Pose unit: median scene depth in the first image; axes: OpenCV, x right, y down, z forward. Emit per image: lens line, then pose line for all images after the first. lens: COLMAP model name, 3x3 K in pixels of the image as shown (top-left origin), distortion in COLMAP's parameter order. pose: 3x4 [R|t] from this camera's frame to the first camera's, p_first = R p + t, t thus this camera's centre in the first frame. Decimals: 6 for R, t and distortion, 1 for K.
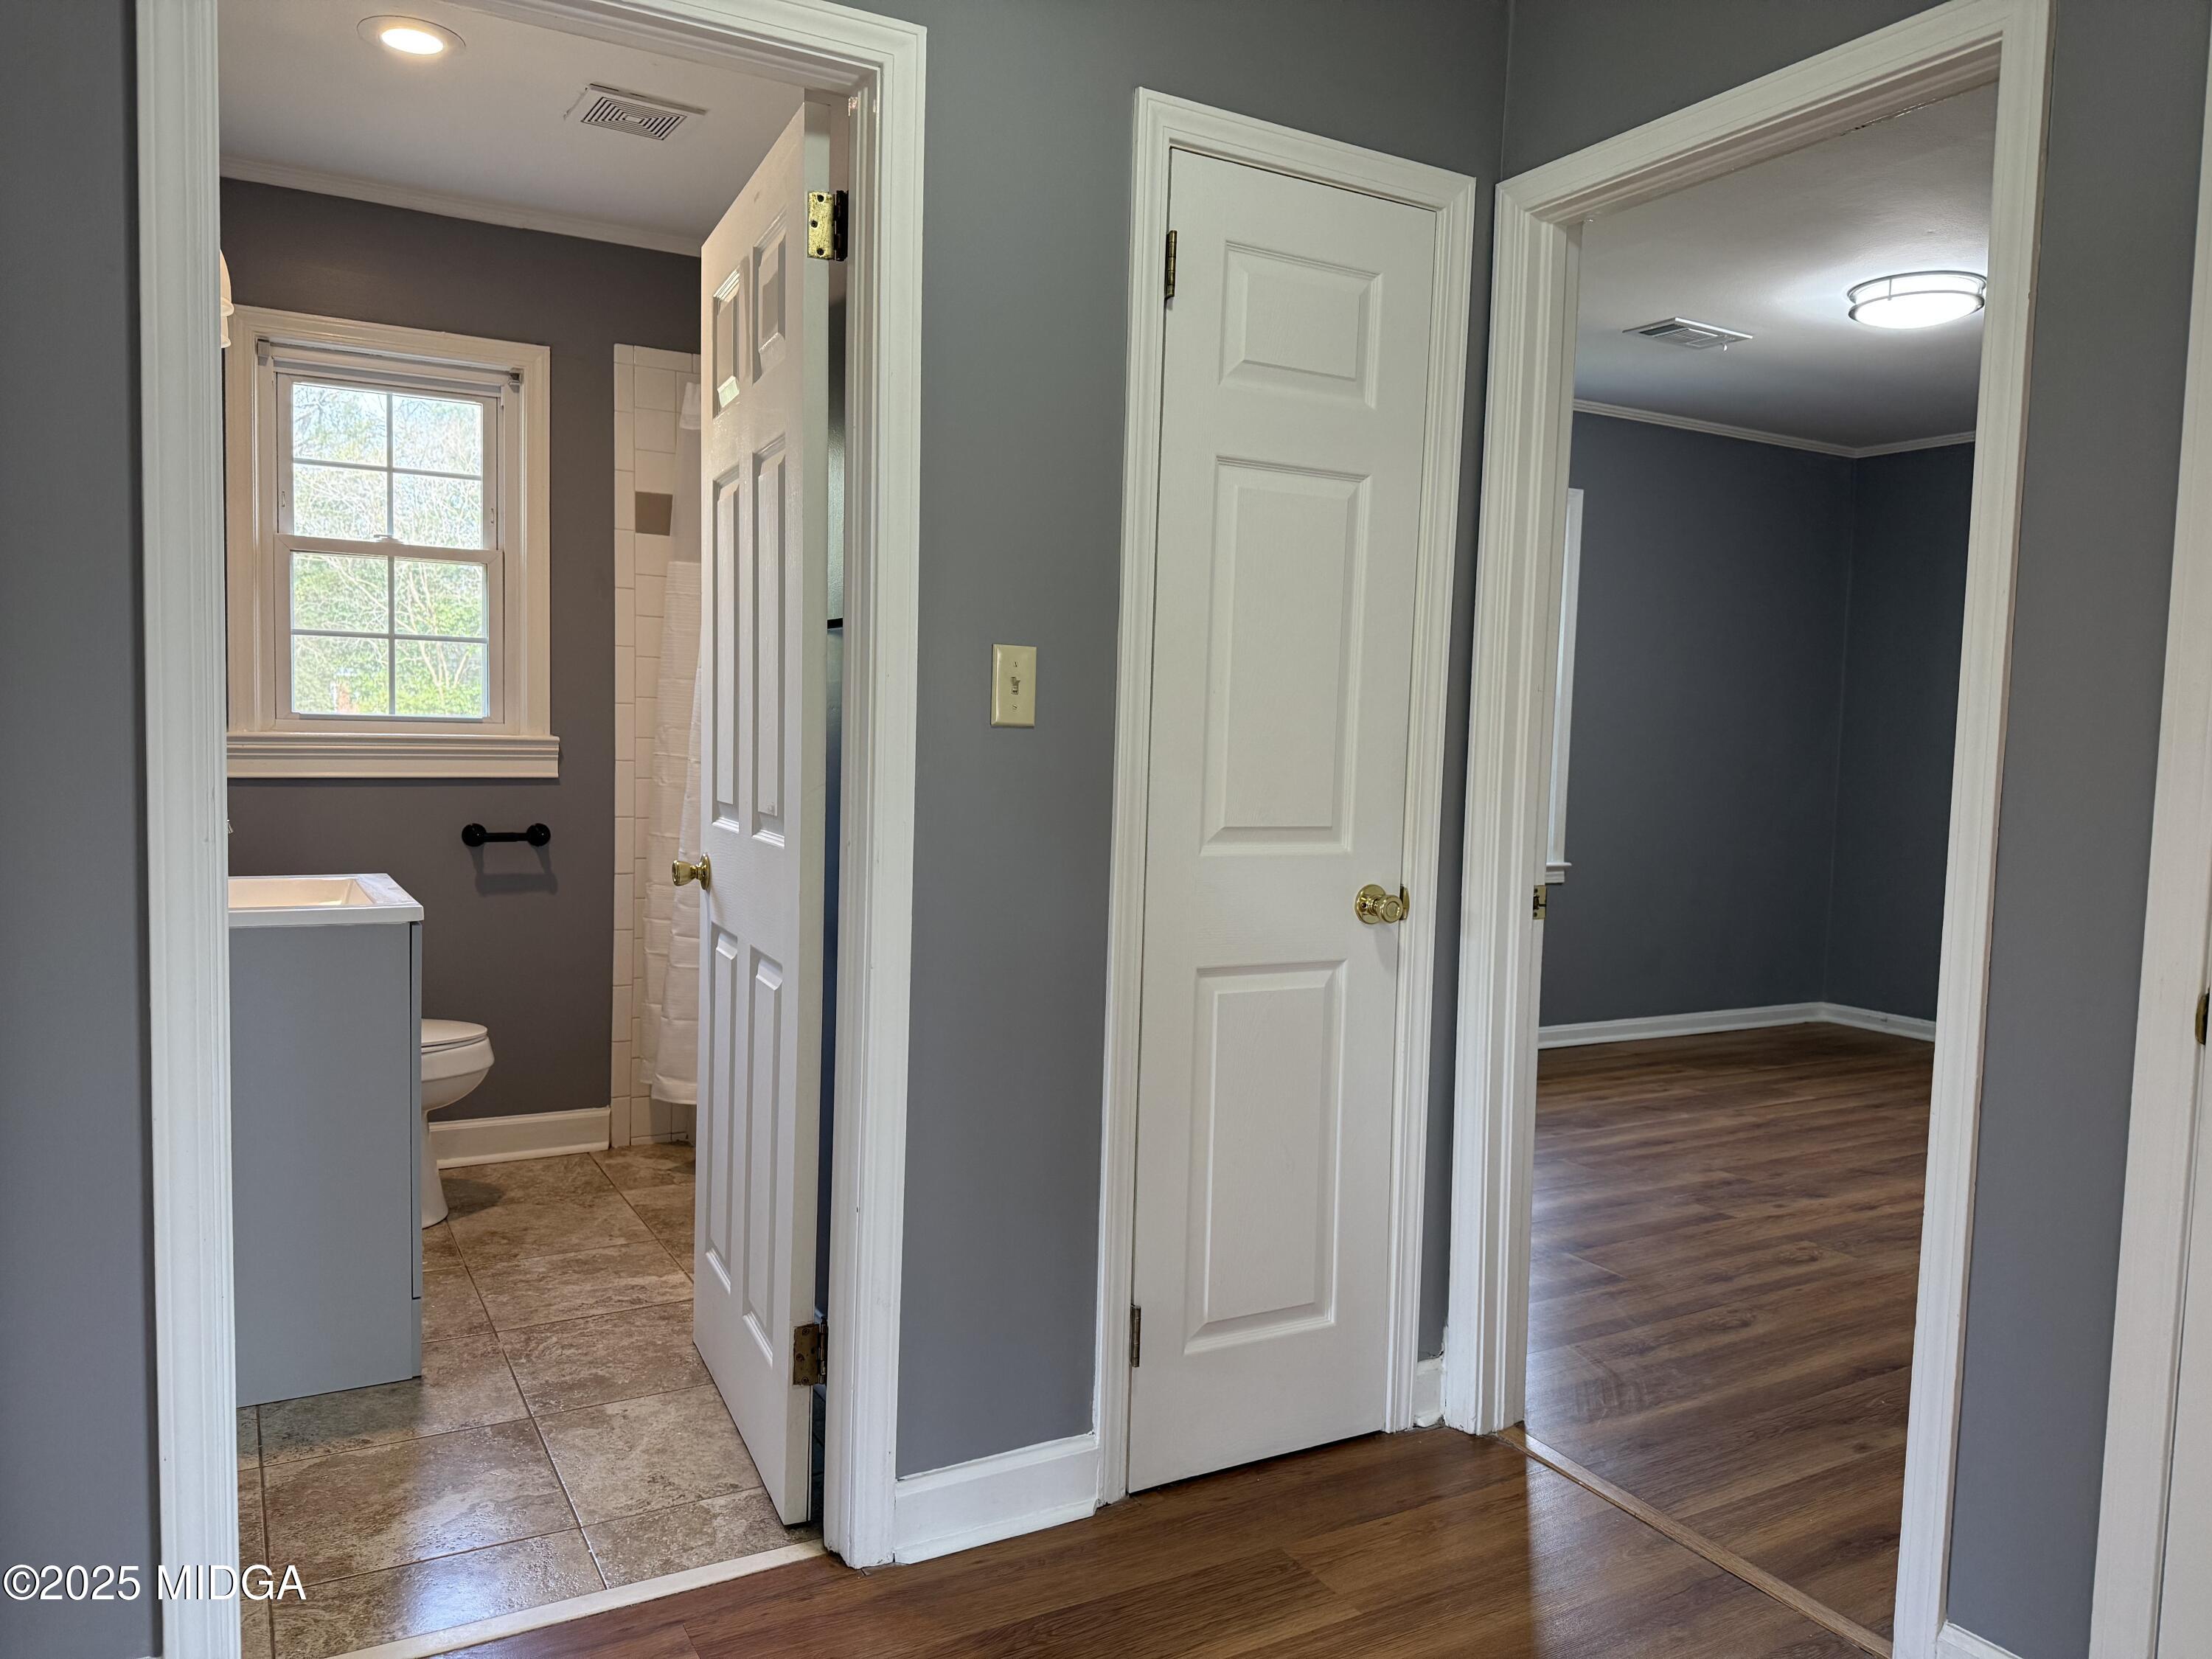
lens RADIAL K [[1568.7, 0, 1108.8], [0, 1568.7, 814.1], [0, 0, 1]] dist [-0.041160, -0.001966]
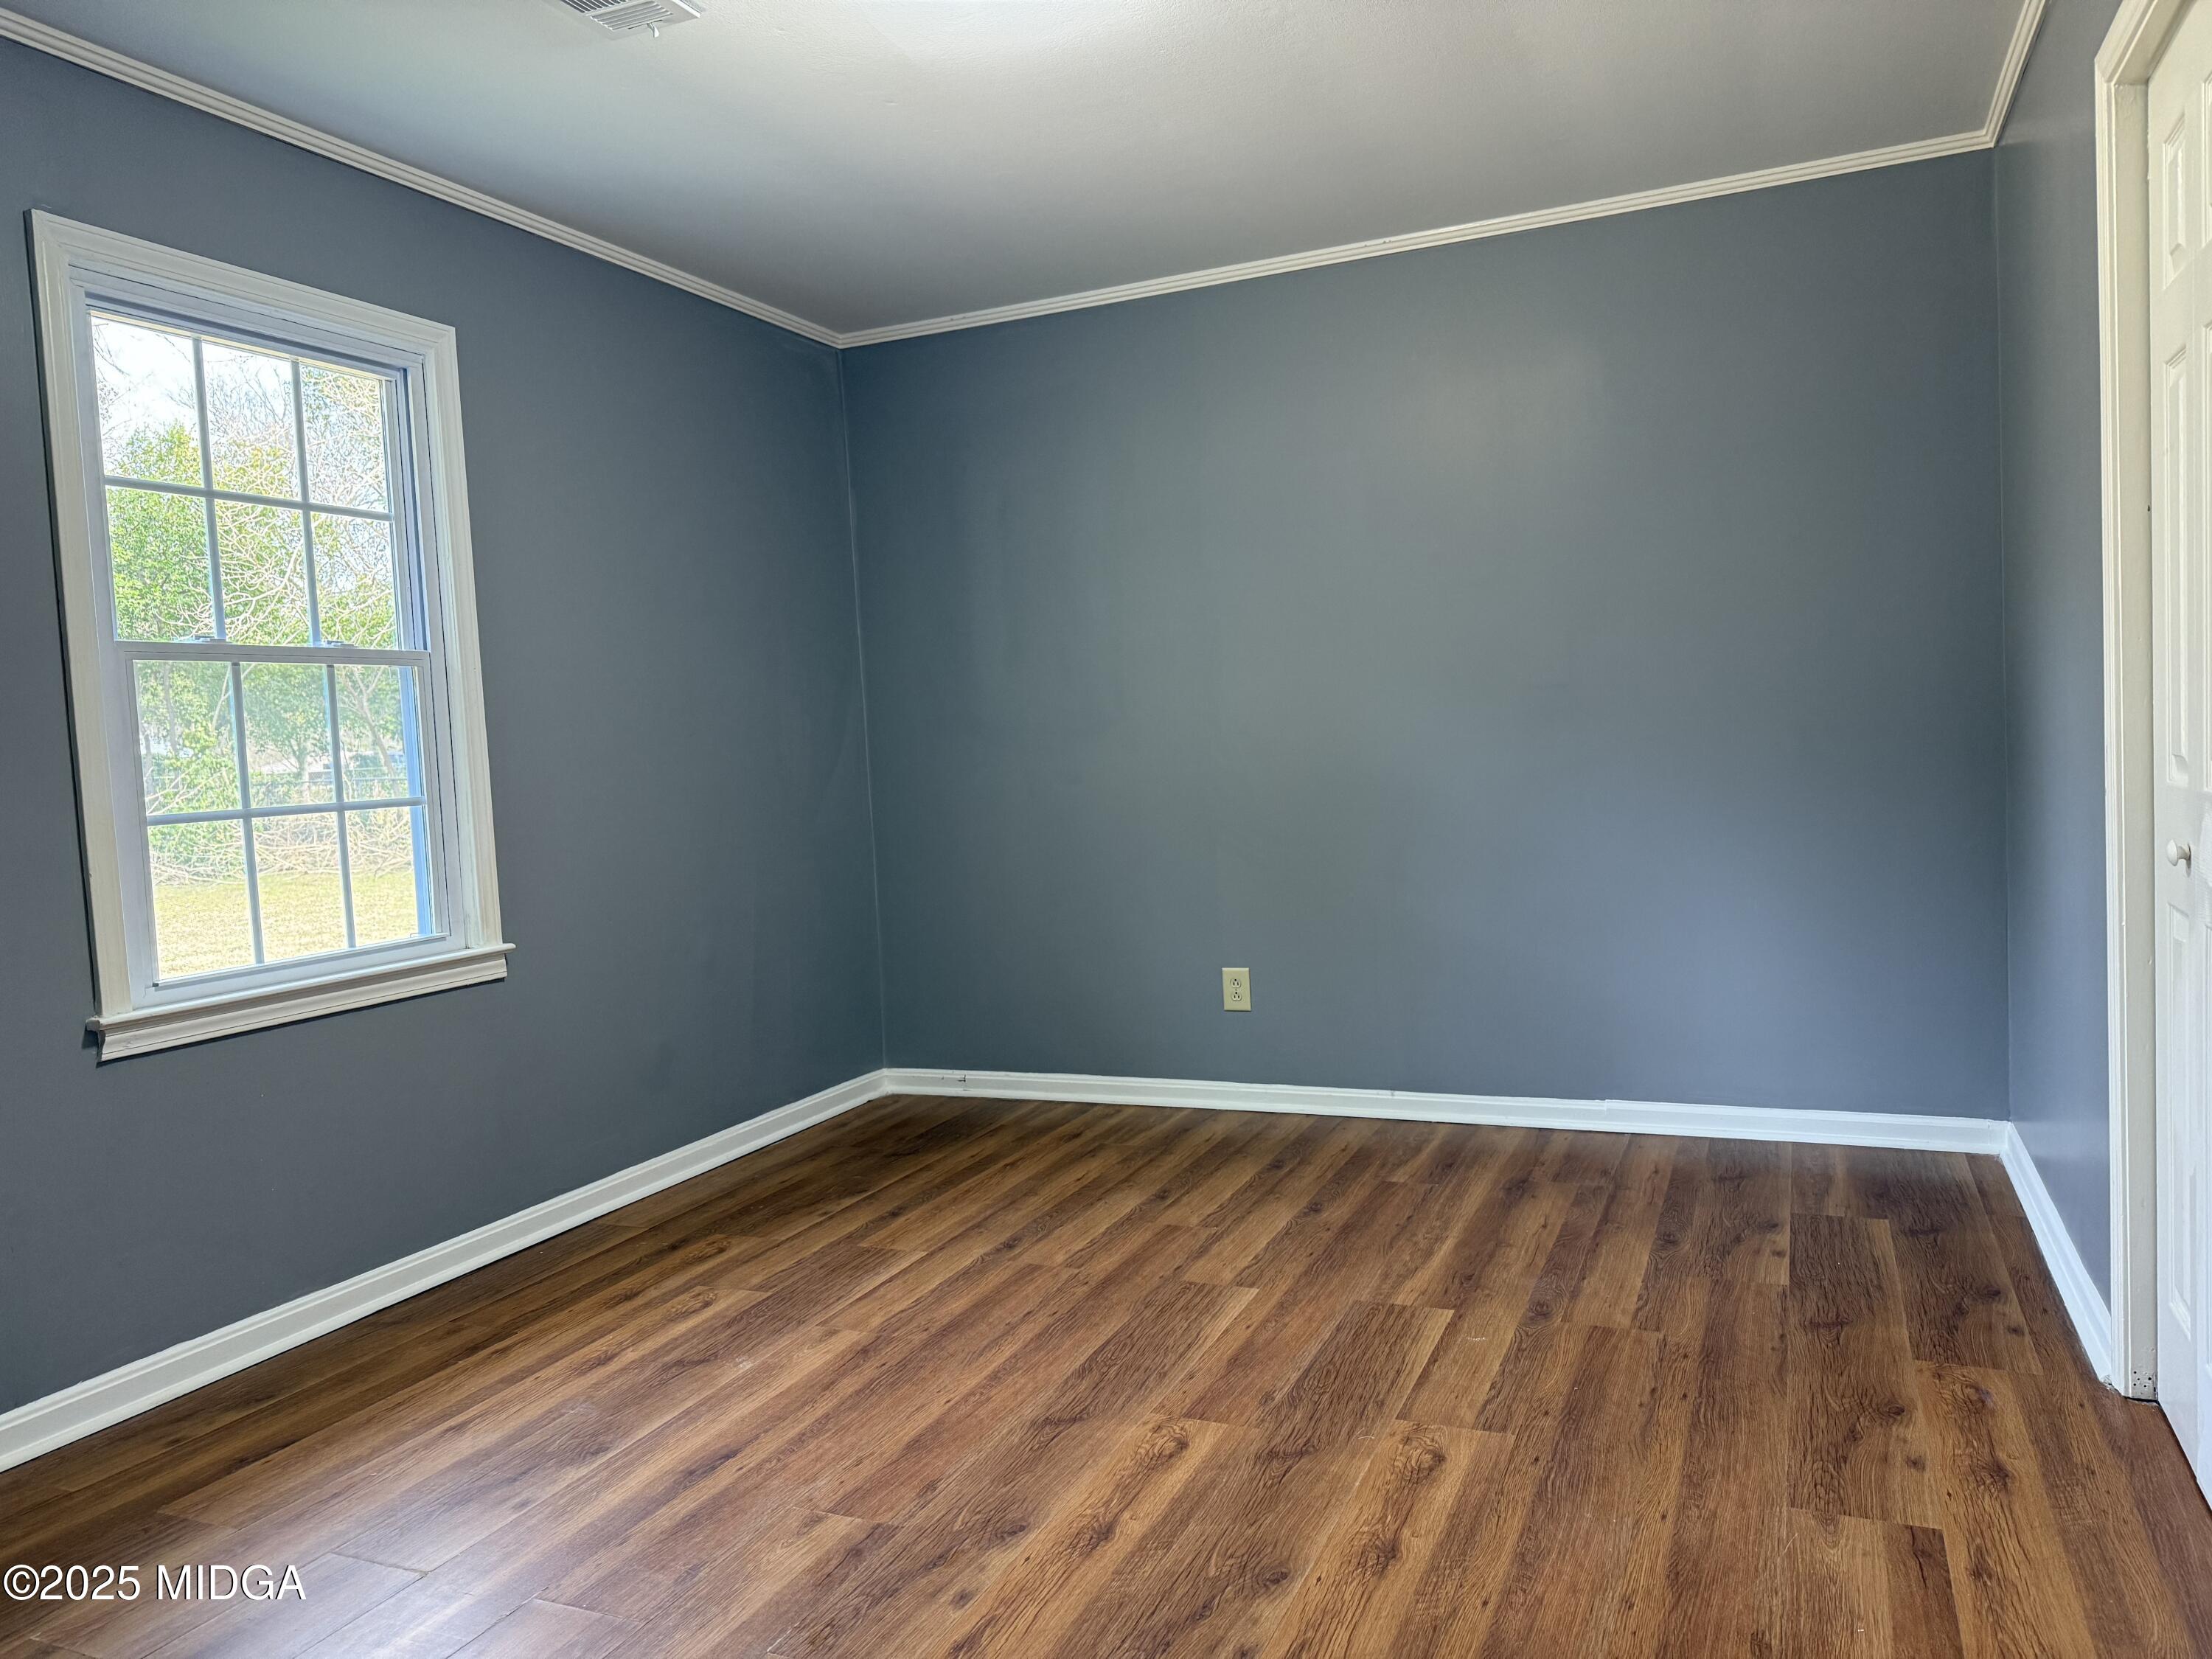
lens RADIAL K [[1568.7, 0, 1097.1], [0, 1568.7, 834.4], [0, 0, 1]] dist [-0.041160, -0.001966]
pose [[0.807155, -0.113998, 0.579228, 0.165131], [0.113902, 0.992815, 0.036674, -0.011409], [-0.579247, 0.036373, 0.814340, 0.453905]]
